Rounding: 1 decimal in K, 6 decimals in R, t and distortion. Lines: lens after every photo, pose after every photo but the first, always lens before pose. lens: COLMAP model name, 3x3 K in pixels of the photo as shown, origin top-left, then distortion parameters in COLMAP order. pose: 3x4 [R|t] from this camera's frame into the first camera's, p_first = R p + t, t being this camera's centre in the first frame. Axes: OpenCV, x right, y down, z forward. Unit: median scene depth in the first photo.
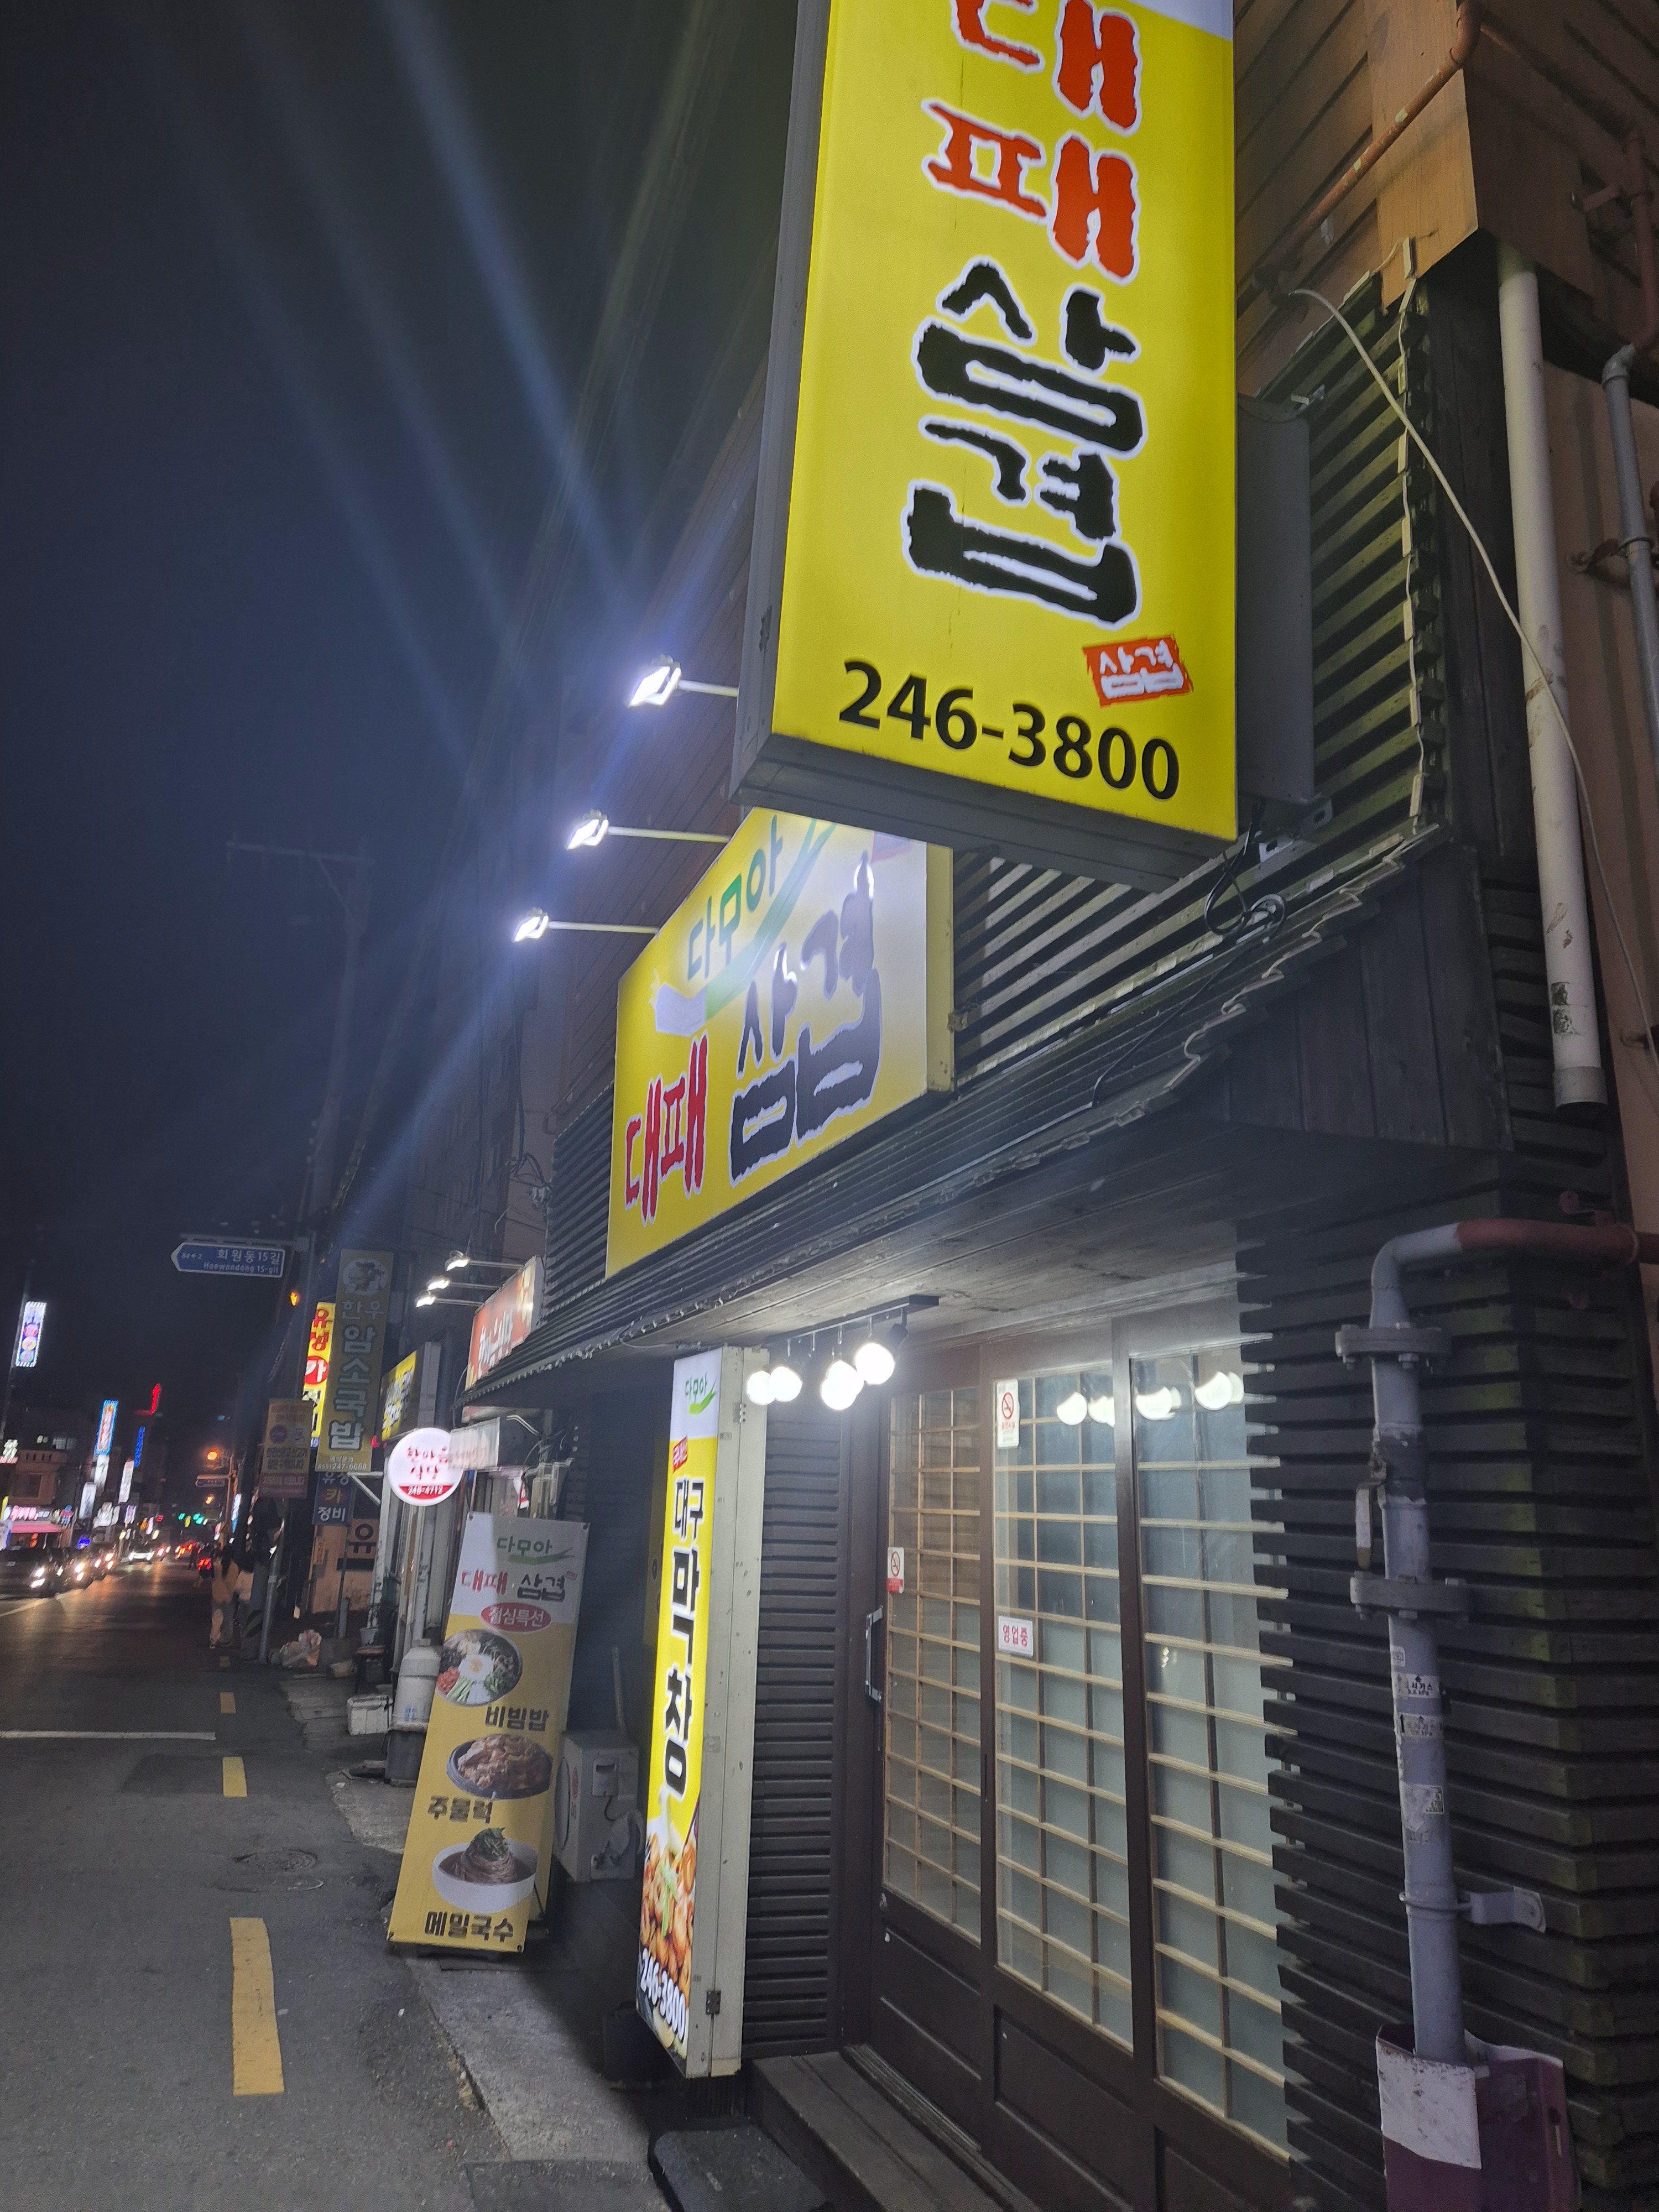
lens RADIAL K [[1465.2, 0, 838.2], [0, 1465.2, 1060.8], [0, 0, 1]] dist [0.033682, -0.028468]
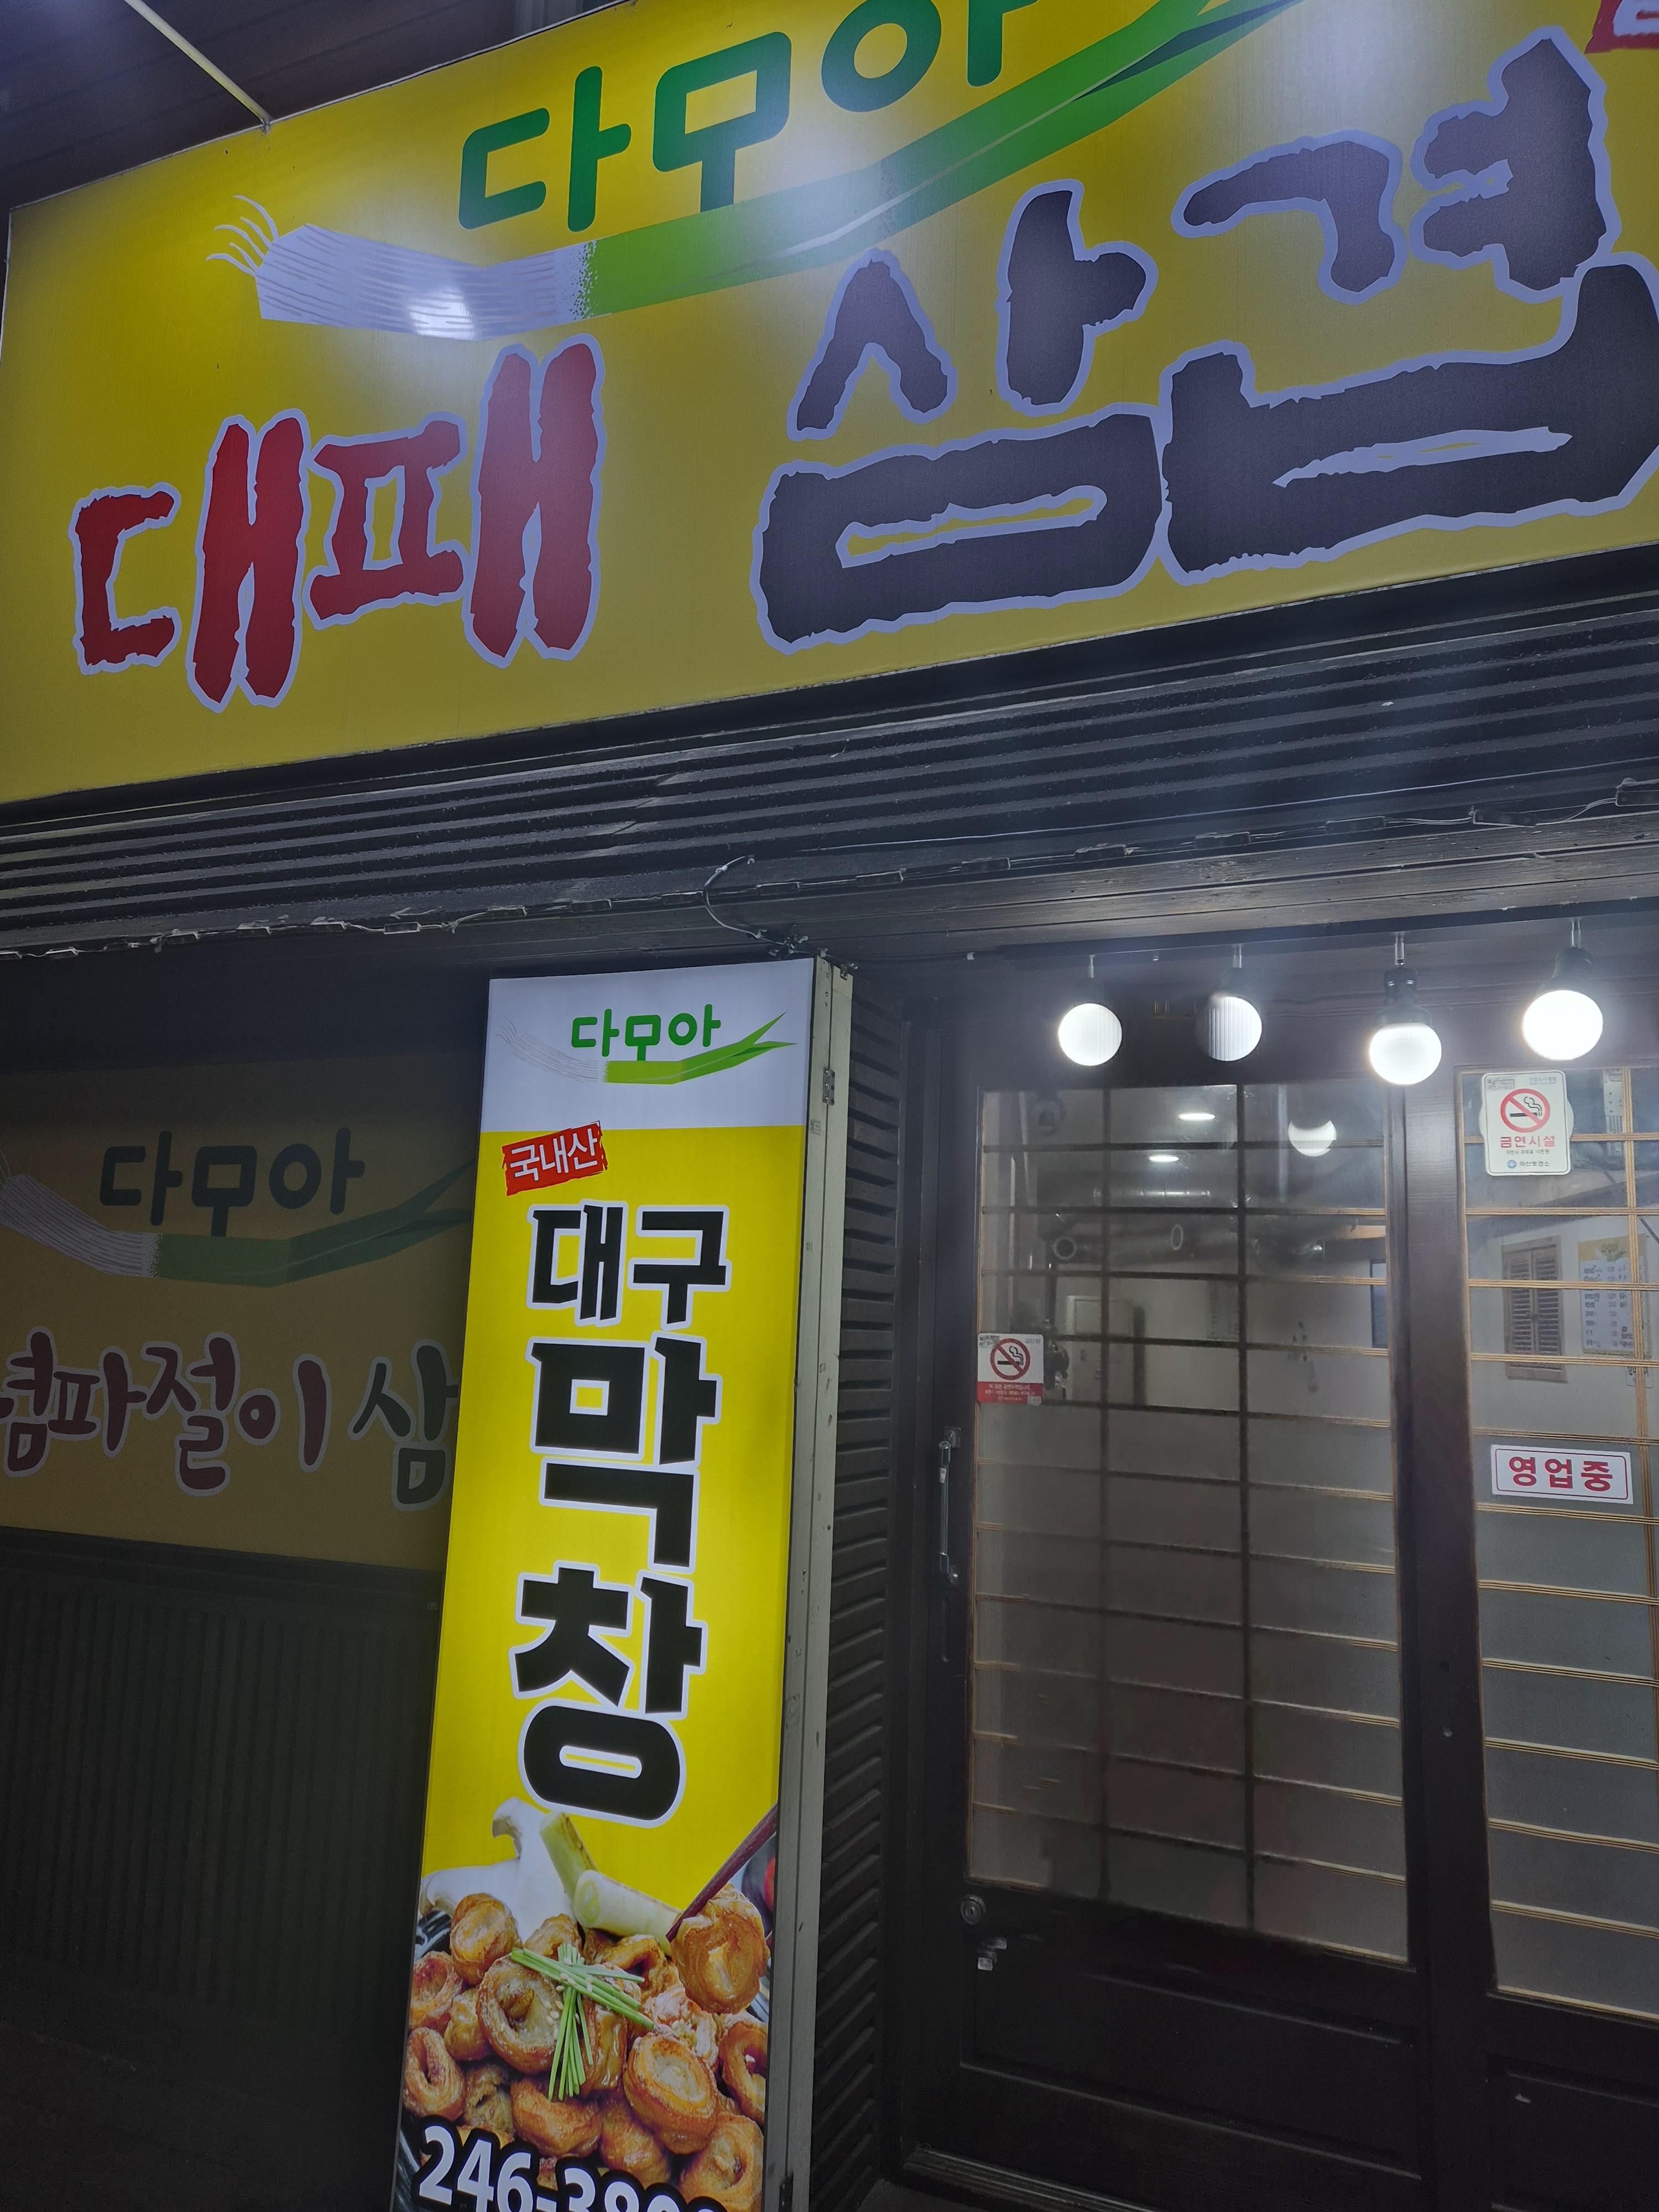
lens RADIAL K [[1465.2, 0, 838.2], [0, 1465.2, 1060.8], [0, 0, 1]] dist [0.033682, -0.028468]
pose [[0.697682, 0.109777, 0.707947, -0.456559], [-0.218197, 0.973802, 0.064031, 0.210207], [-0.682371, -0.199145, 0.703357, 0.680279]]
